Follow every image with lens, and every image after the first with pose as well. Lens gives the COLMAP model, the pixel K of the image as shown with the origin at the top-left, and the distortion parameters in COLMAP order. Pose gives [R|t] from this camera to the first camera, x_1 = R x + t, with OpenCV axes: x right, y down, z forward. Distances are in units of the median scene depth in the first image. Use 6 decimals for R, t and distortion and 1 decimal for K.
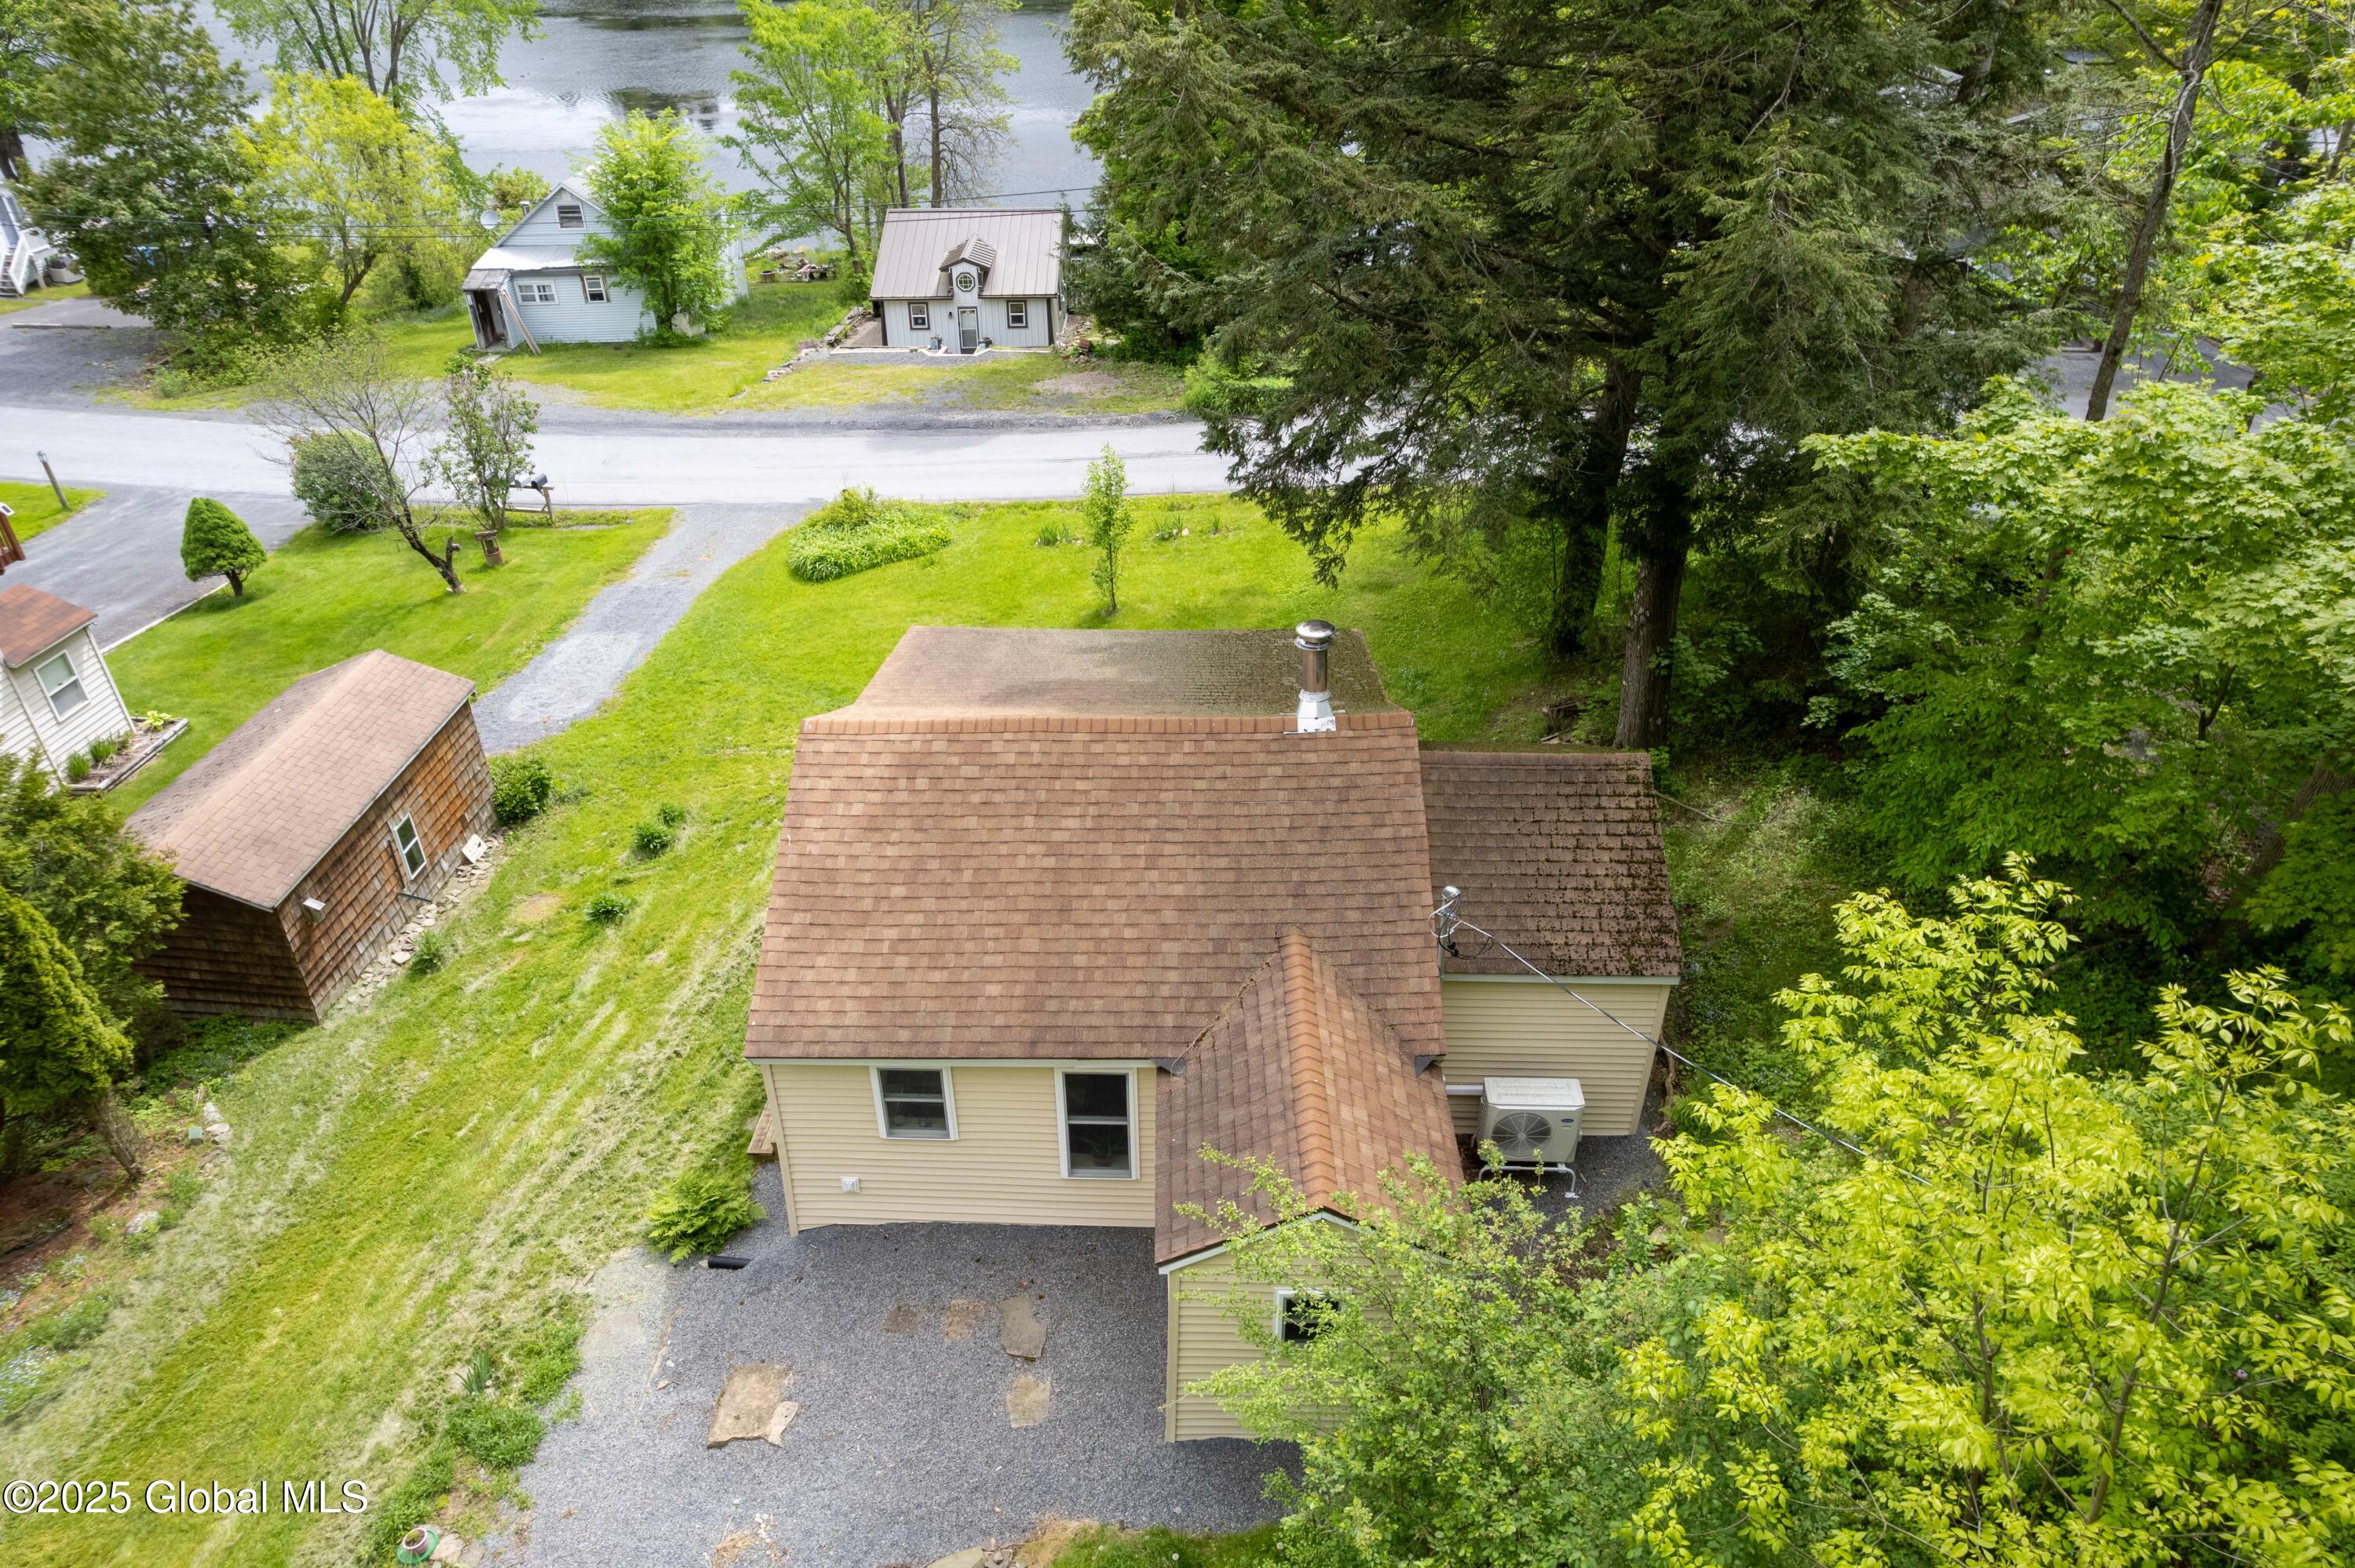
lens RADIAL K [[1510.5, 0, 1168.0], [0, 1510.5, 802.3], [0, 0, 1]] dist [-0.078215, 0.081853]
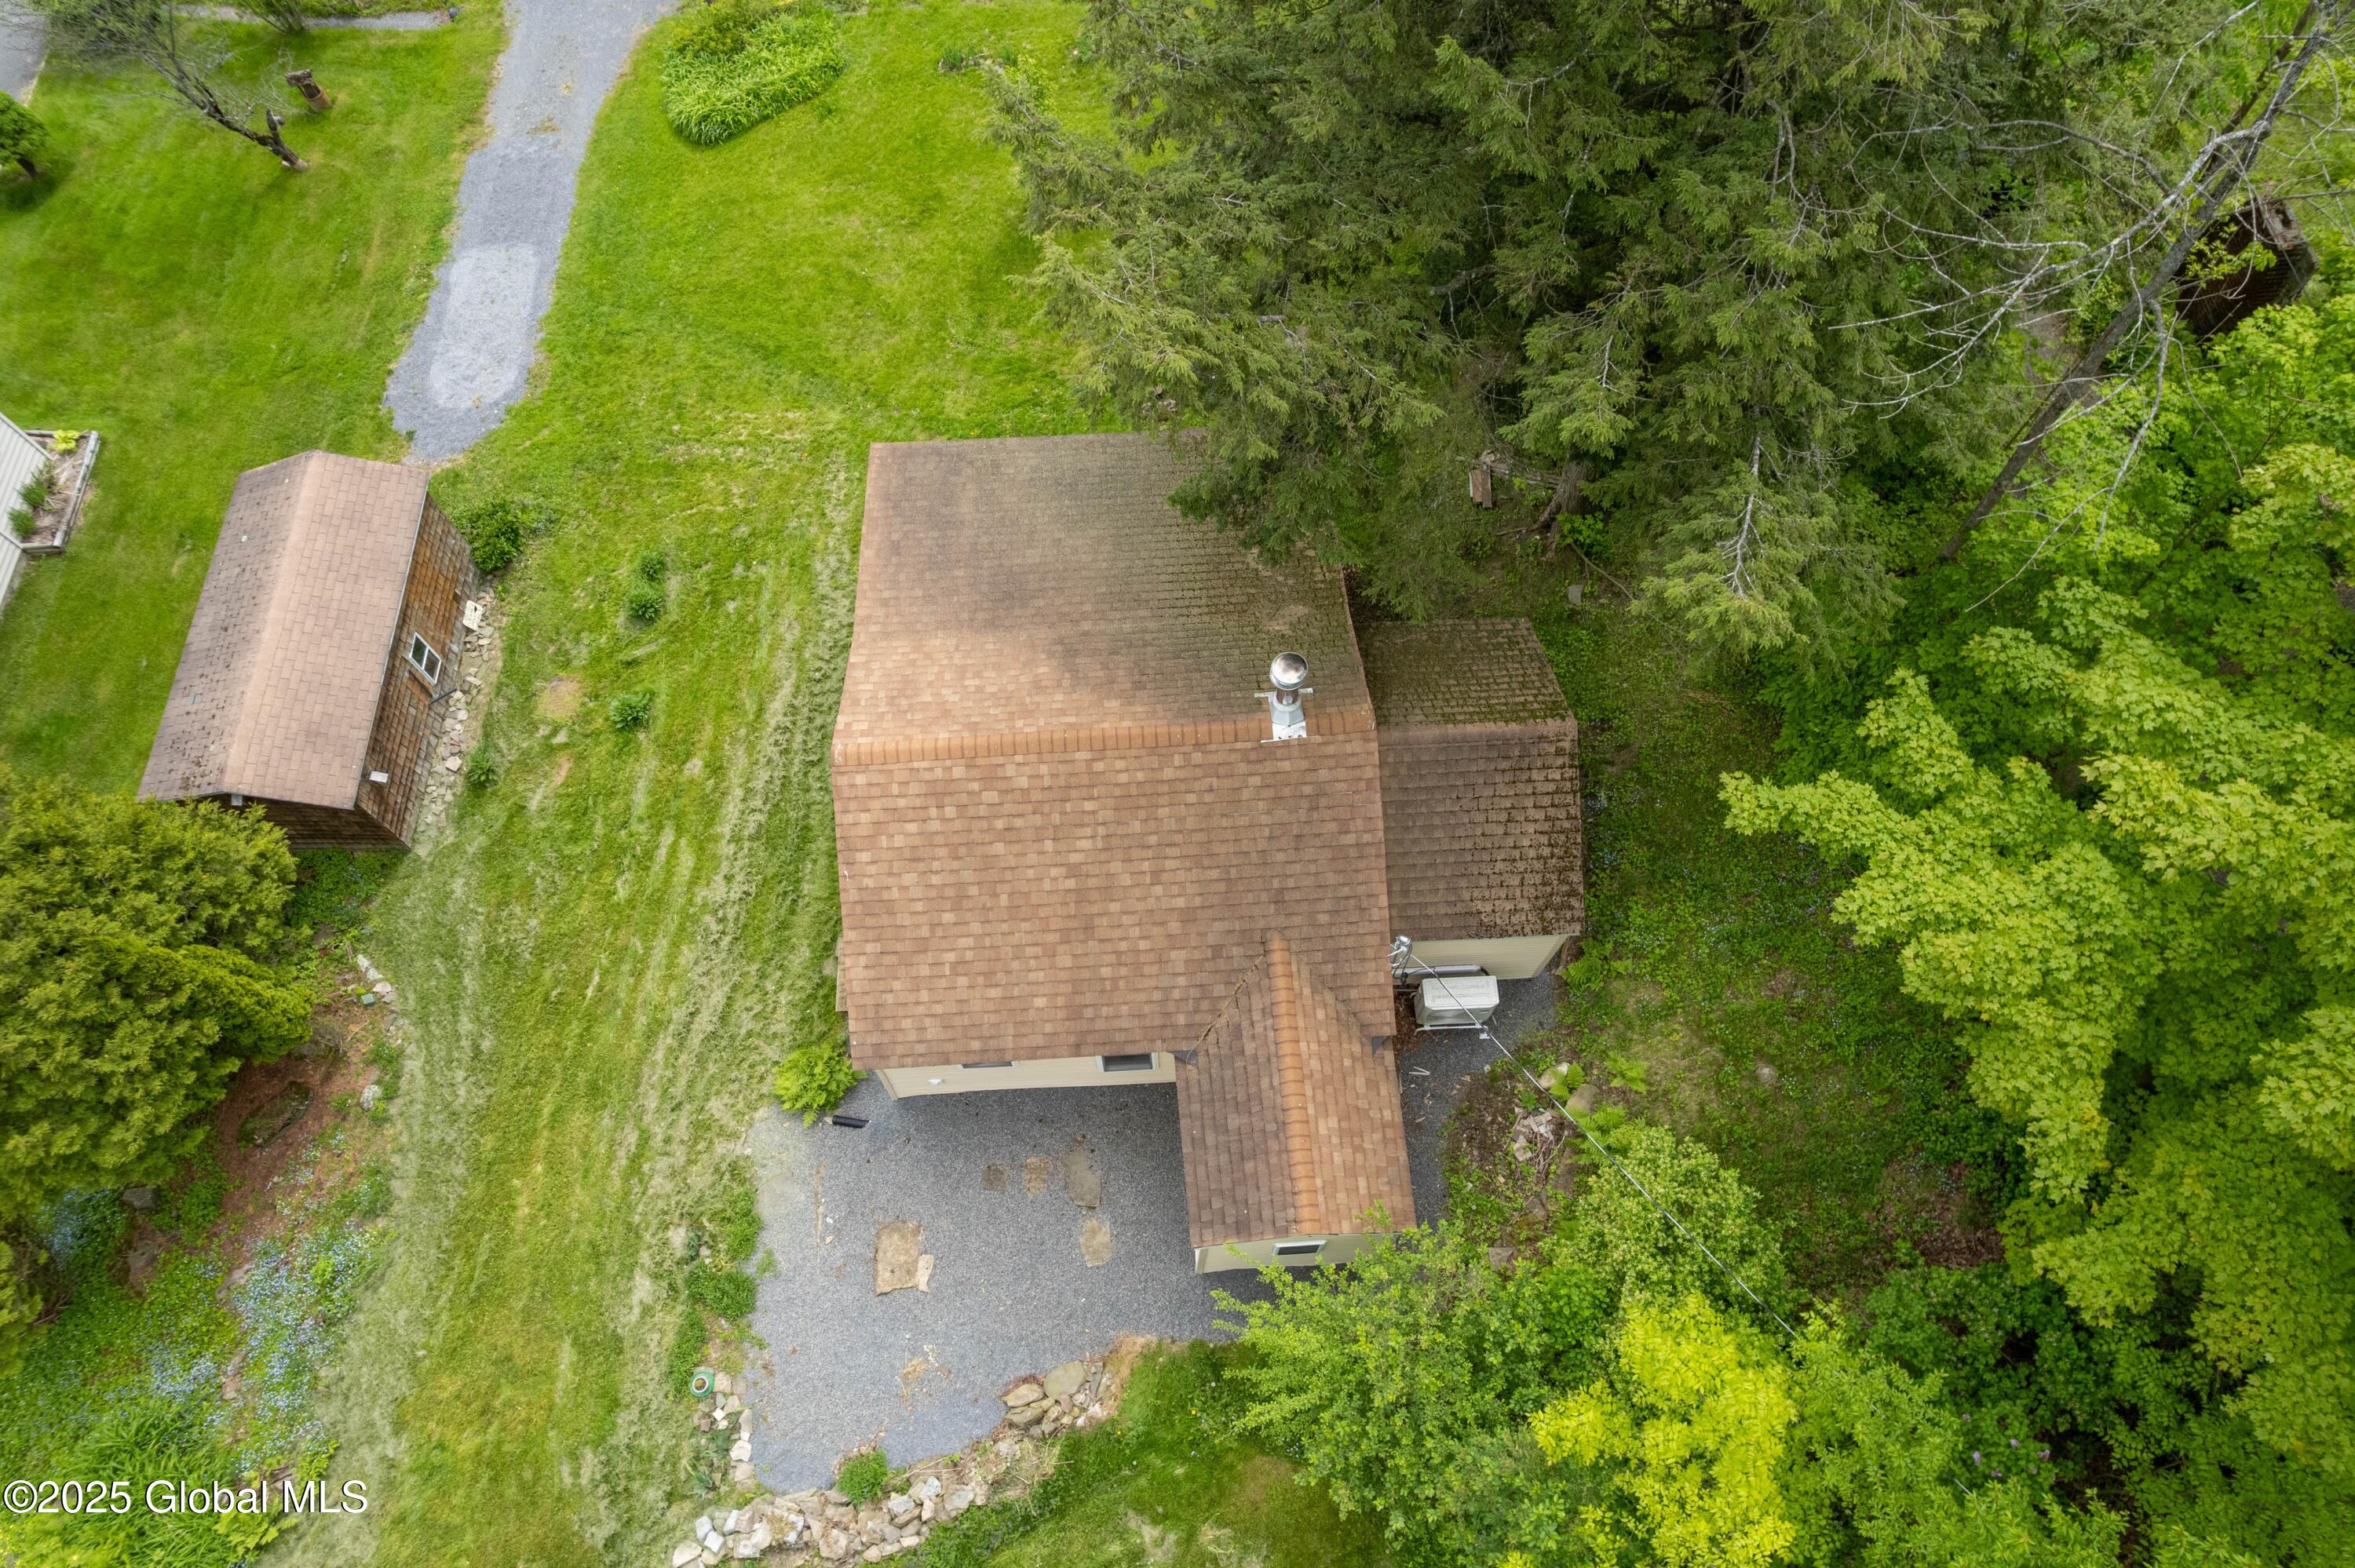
lens RADIAL K [[1510.5, 0, 1168.0], [0, 1510.5, 802.3], [0, 0, 1]] dist [-0.078215, 0.081853]
pose [[0.996414, -0.078091, 0.032565, -0.034019], [0.047526, 0.835013, 0.548174, -0.637966], [-0.070000, -0.544661, 0.835730, 0.027612]]
